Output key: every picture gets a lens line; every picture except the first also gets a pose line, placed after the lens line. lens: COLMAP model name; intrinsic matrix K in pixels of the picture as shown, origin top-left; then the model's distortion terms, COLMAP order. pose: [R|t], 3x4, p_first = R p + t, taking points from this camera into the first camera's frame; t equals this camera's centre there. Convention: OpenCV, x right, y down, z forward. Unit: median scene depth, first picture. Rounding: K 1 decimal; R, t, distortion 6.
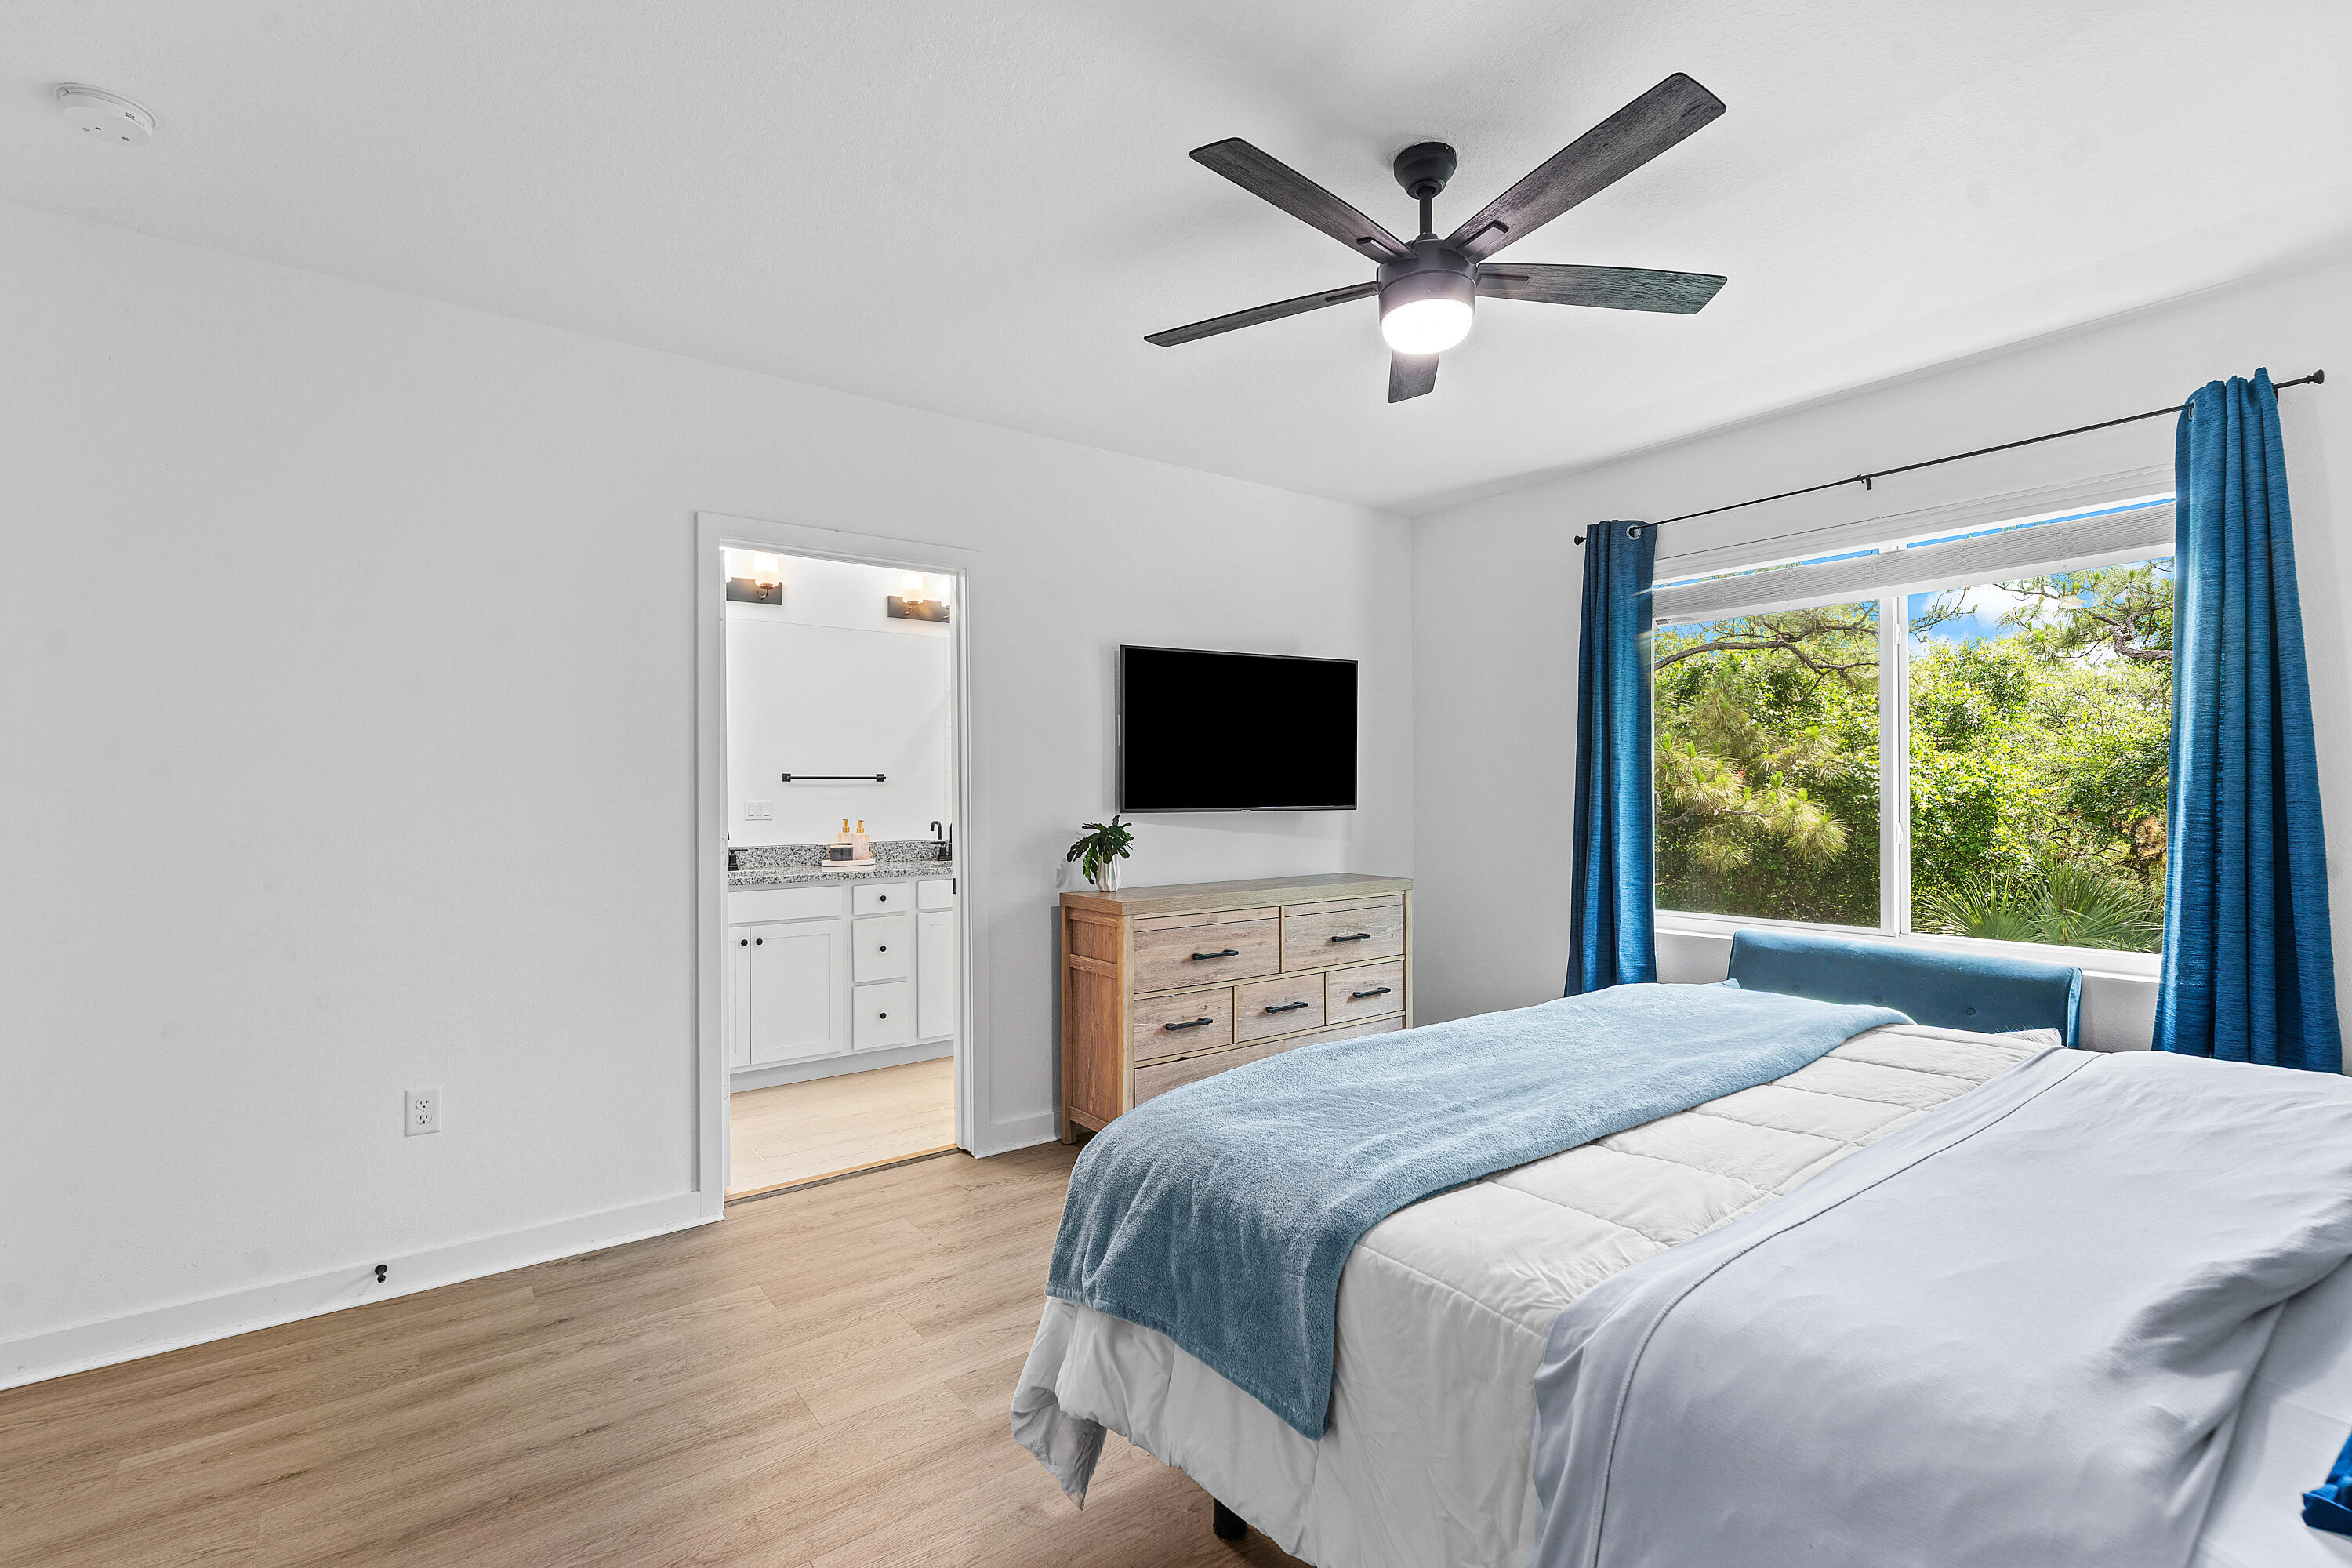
lens RADIAL K [[1059.2, 0, 1167.7], [0, 1059.2, 794.3], [0, 0, 1]] dist [-0.001425, -0.001501]
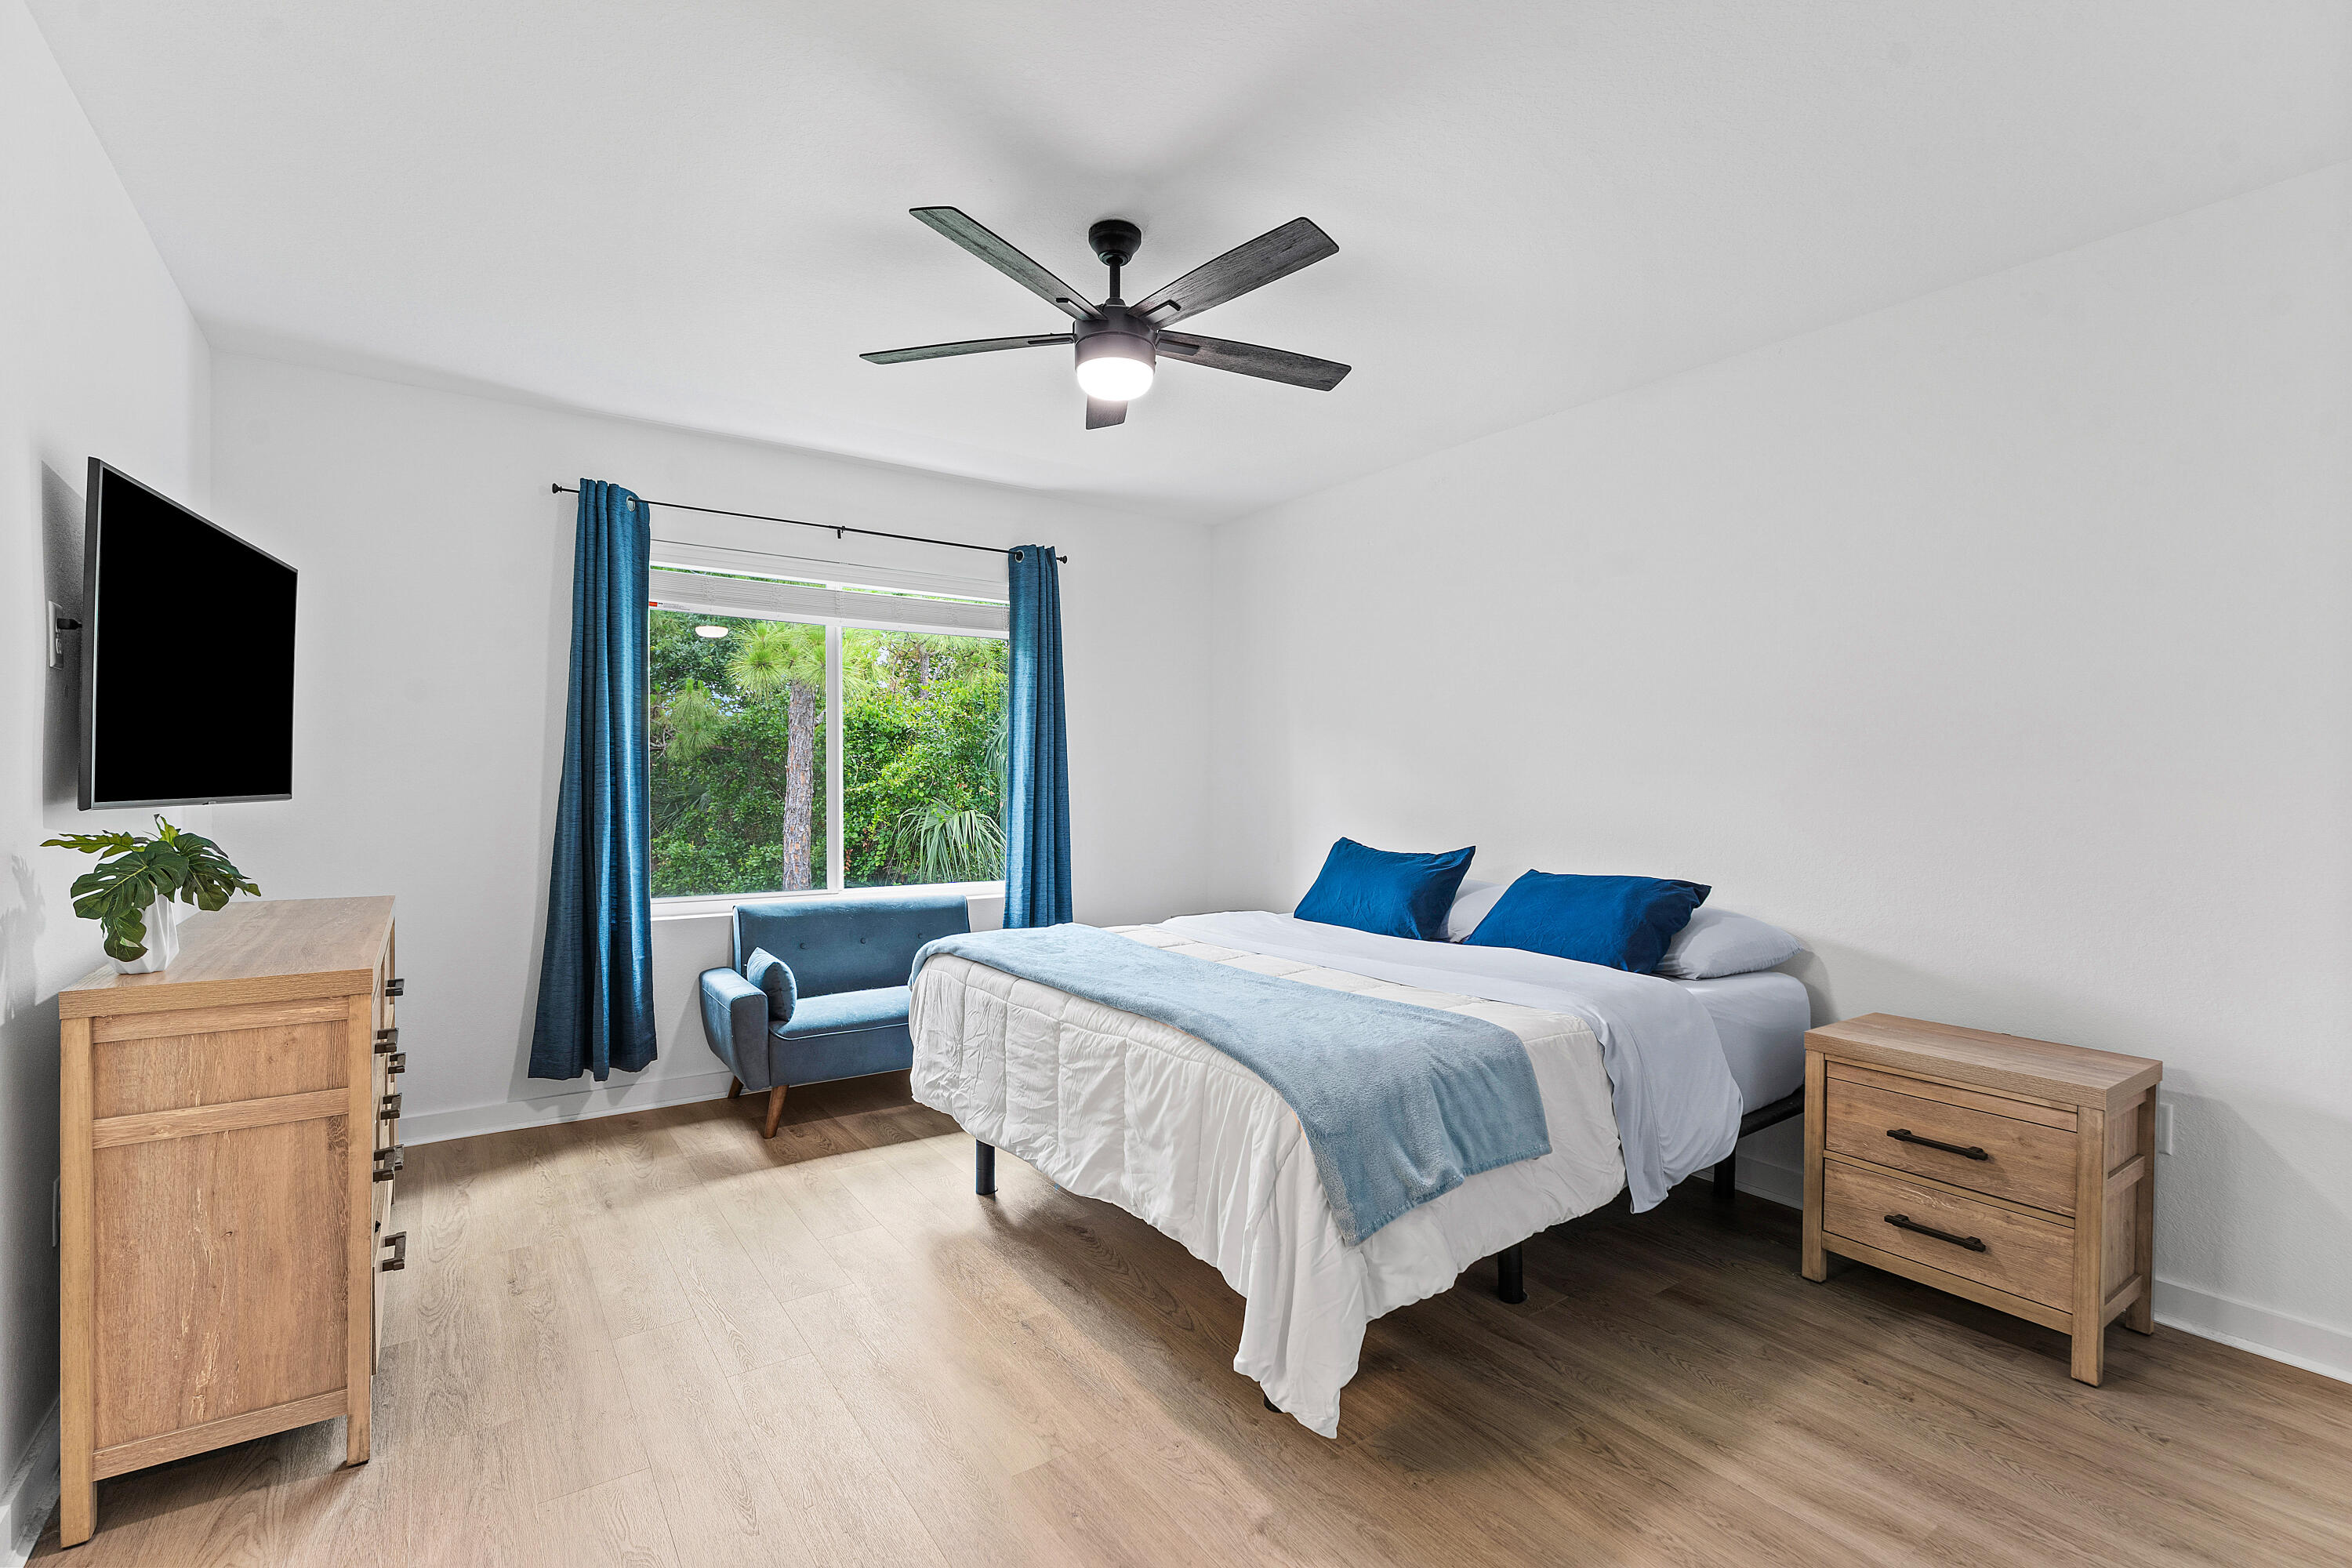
lens RADIAL K [[1059.2, 0, 1166.6], [0, 1059.2, 785.0], [0, 0, 1]] dist [-0.001425, -0.001501]
pose [[0.026609, 0.002552, 0.999643, -0.574112], [-0.004847, 0.999985, -0.002424, 0.006071], [-0.999634, -0.004780, 0.026621, 0.566938]]
